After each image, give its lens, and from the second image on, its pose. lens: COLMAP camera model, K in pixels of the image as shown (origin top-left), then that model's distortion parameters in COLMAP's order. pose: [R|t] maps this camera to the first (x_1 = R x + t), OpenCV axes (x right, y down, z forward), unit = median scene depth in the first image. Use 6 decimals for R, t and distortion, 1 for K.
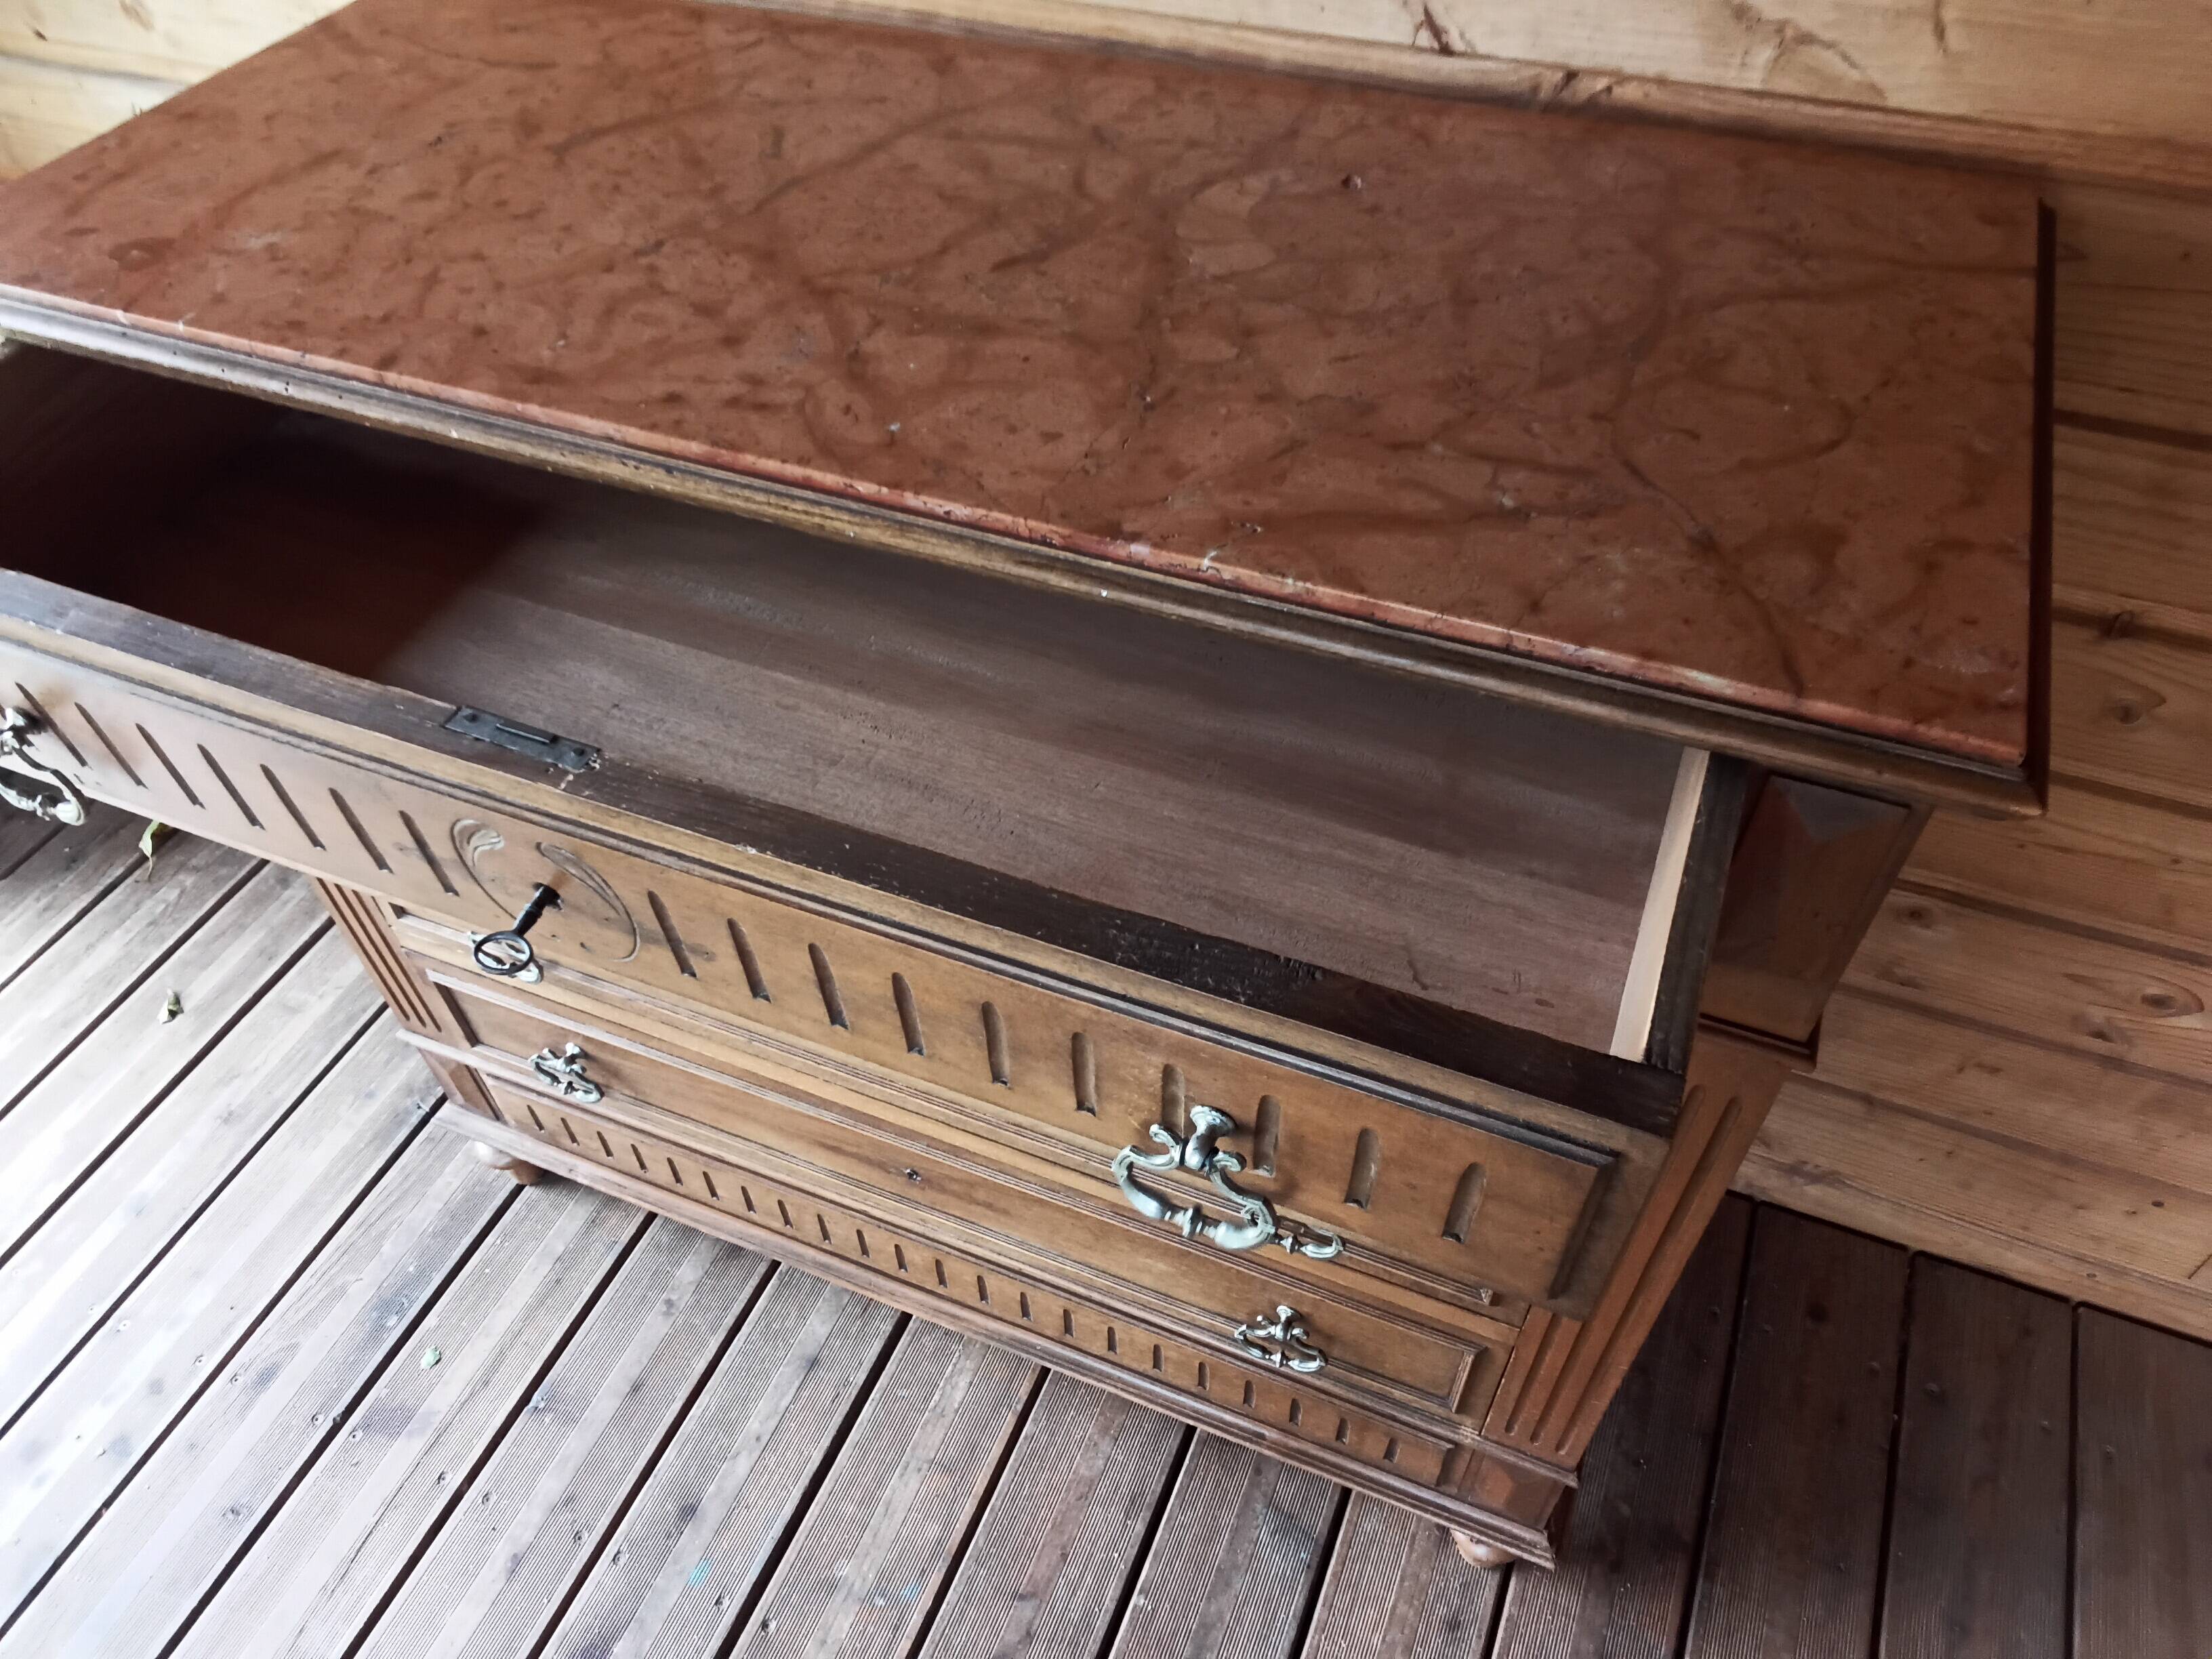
lens RADIAL K [[1535.9, 0, 1120.0], [0, 1535.9, 822.2], [0, 0, 1]] dist [0.048348, -0.082184]
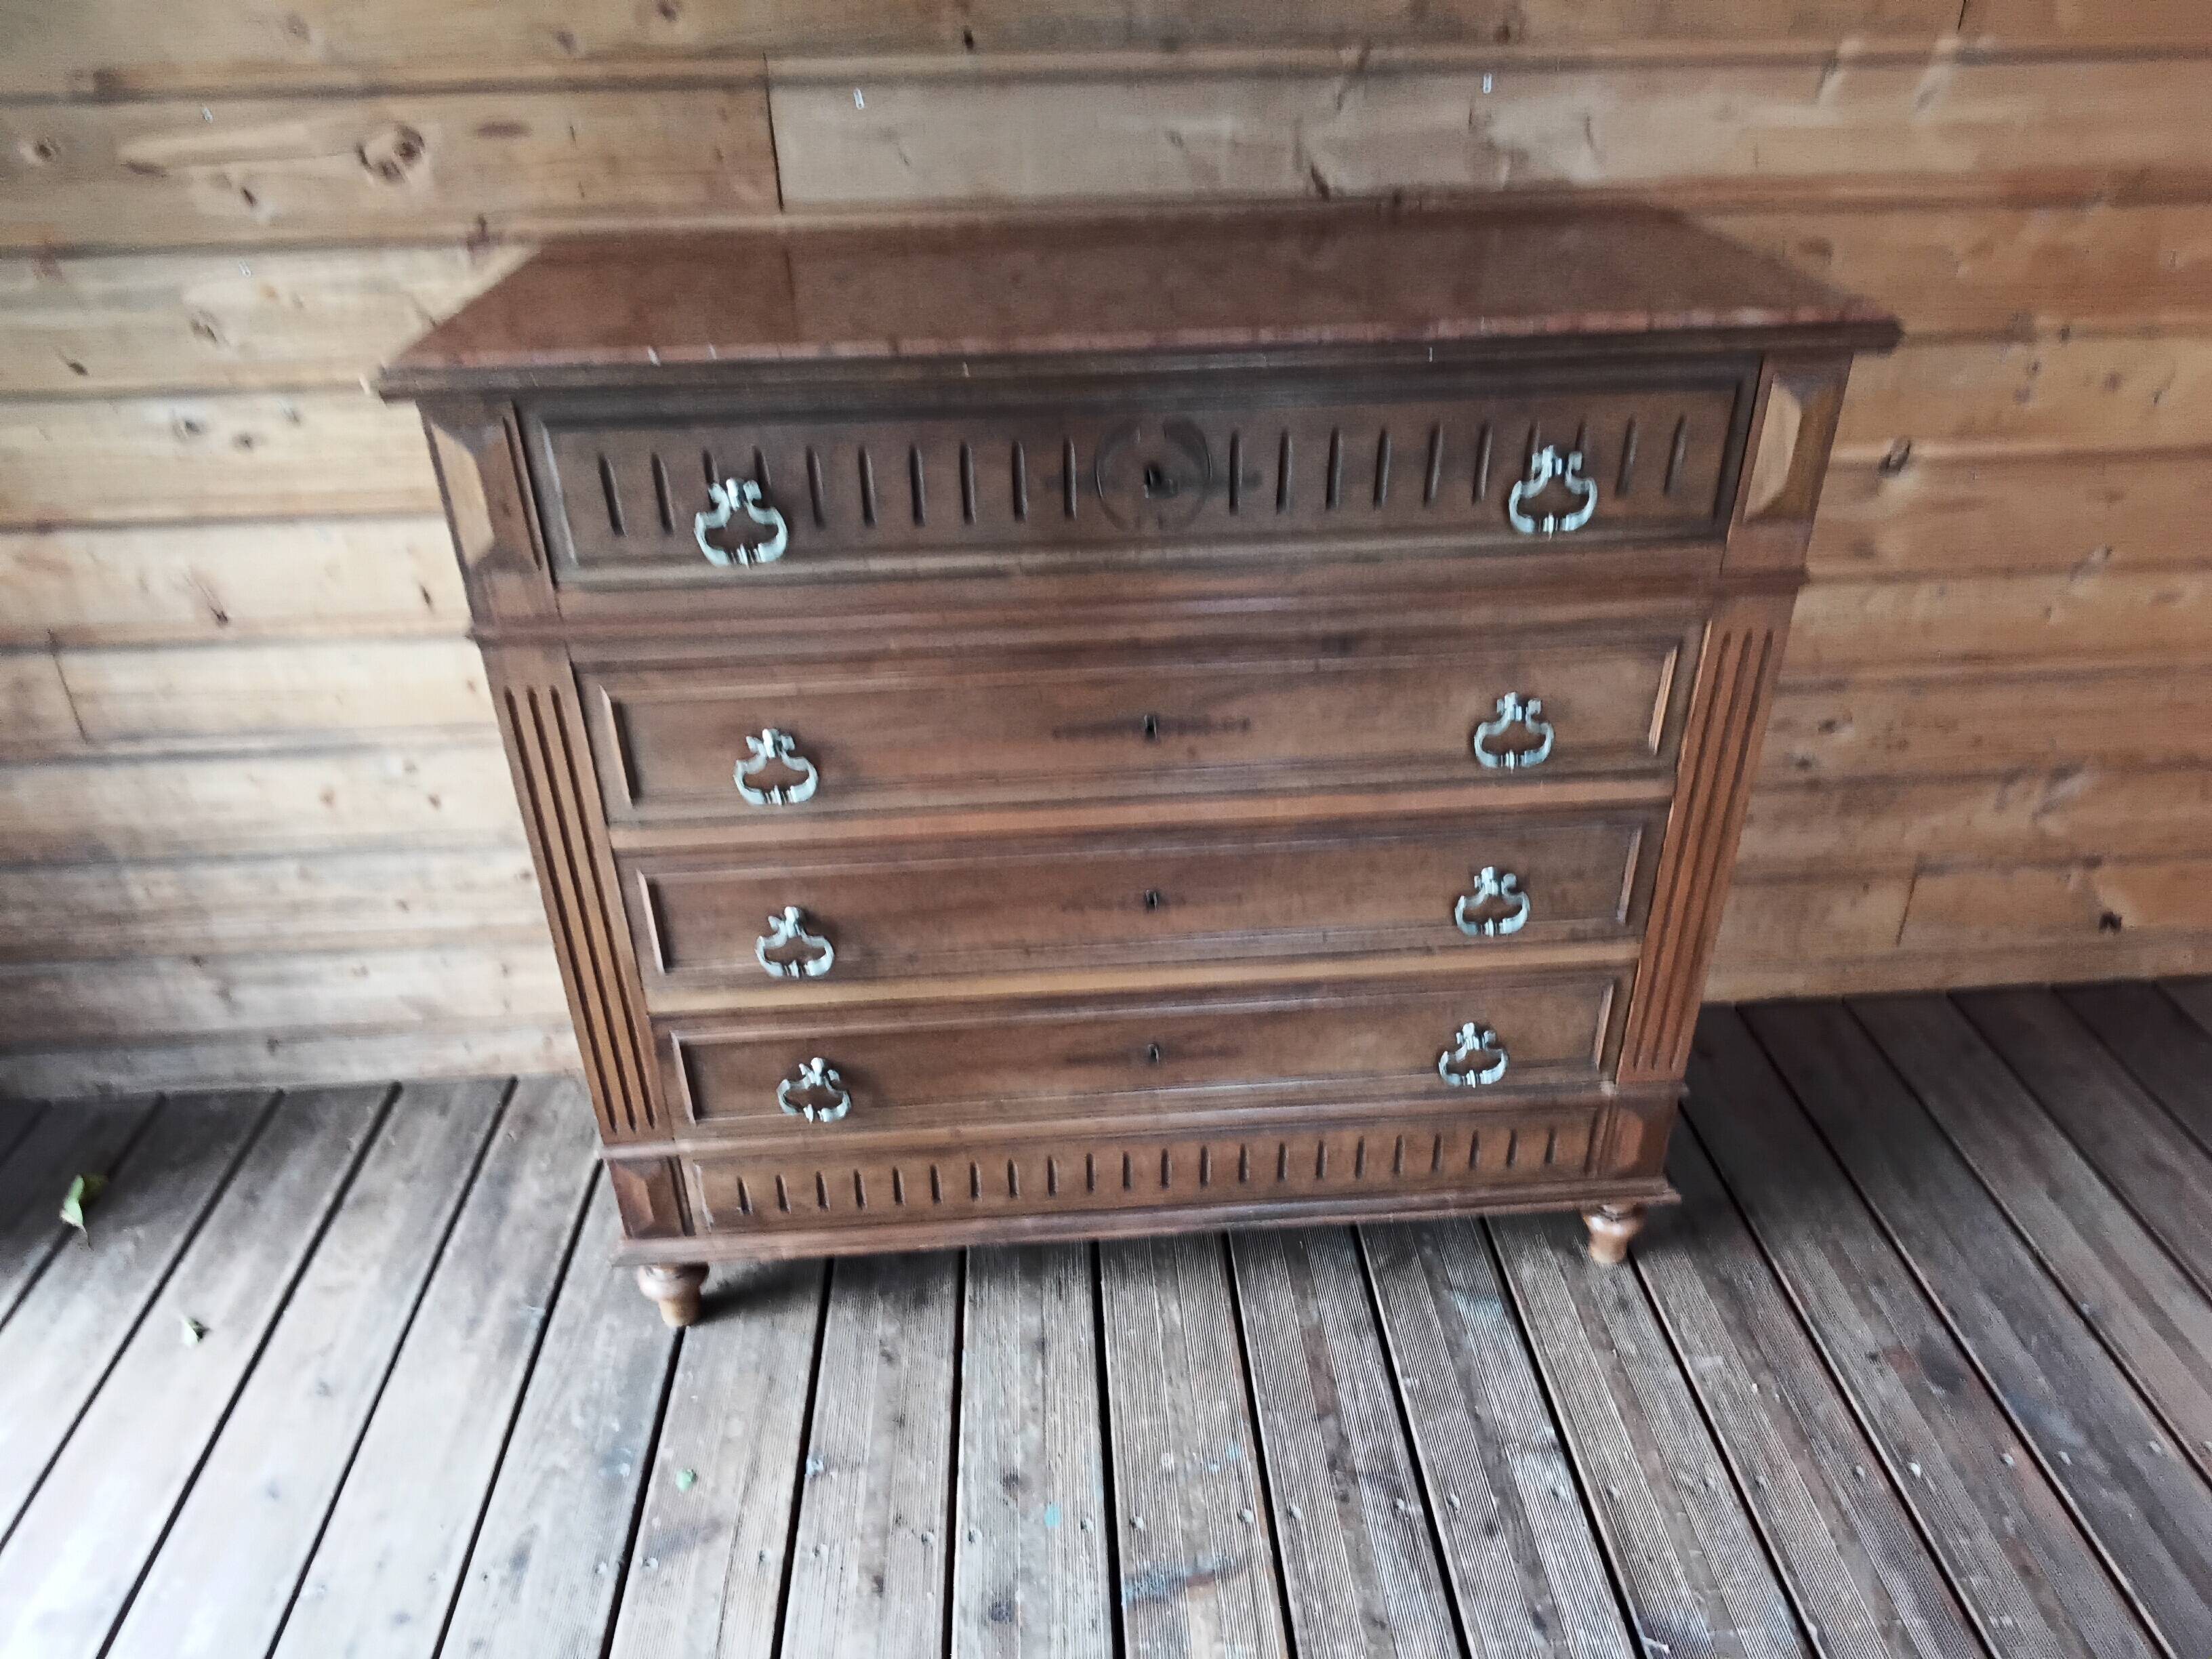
lens RADIAL K [[1548.8, 0, 1107.3], [0, 1548.8, 814.2], [0, 0, 1]] dist [0.031470, -0.058916]
pose [[0.897539, -0.210421, 0.387487, -0.822502], [0.318353, 0.917275, -0.239286, 0.460430], [-0.305081, 0.338127, 0.890279, -0.203658]]
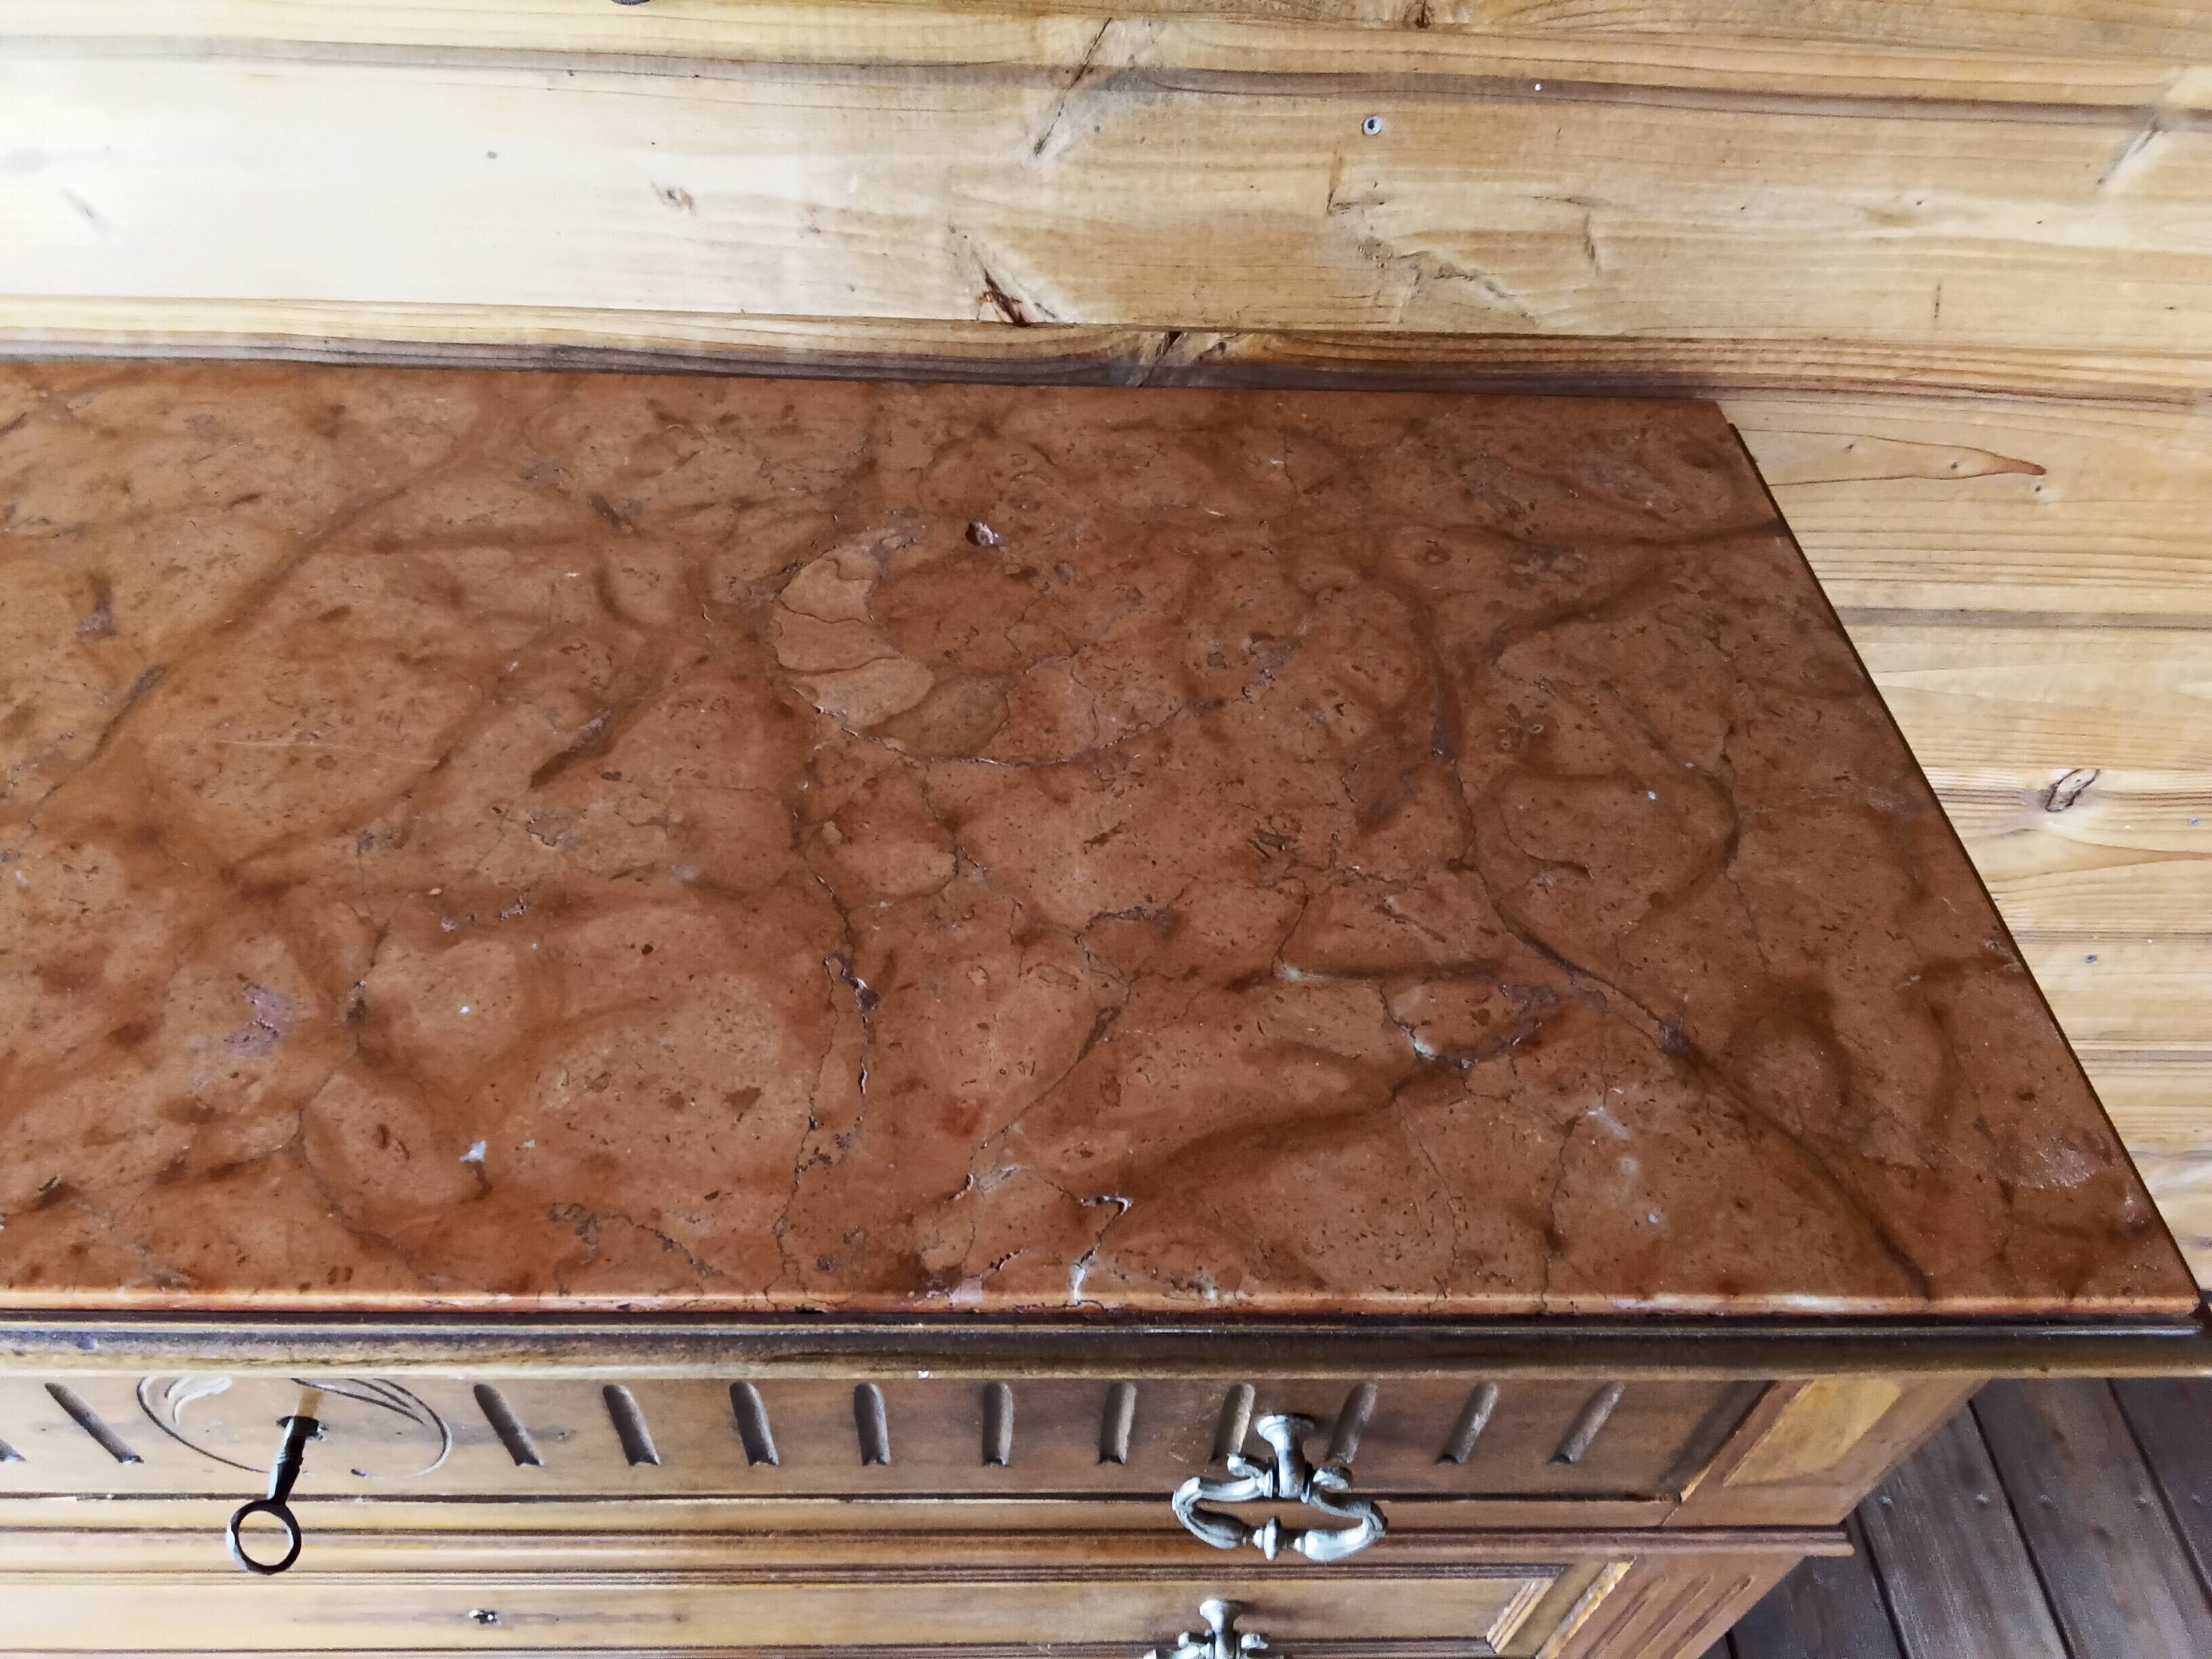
lens RADIAL K [[1535.9, 0, 1120.0], [0, 1535.9, 822.2], [0, 0, 1]] dist [0.048348, -0.082184]
pose [[0.914441, -0.242698, 0.323875, -0.063339], [0.250010, 0.968046, 0.019526, -0.262250], [-0.318265, 0.063116, 0.945899, 0.259495]]
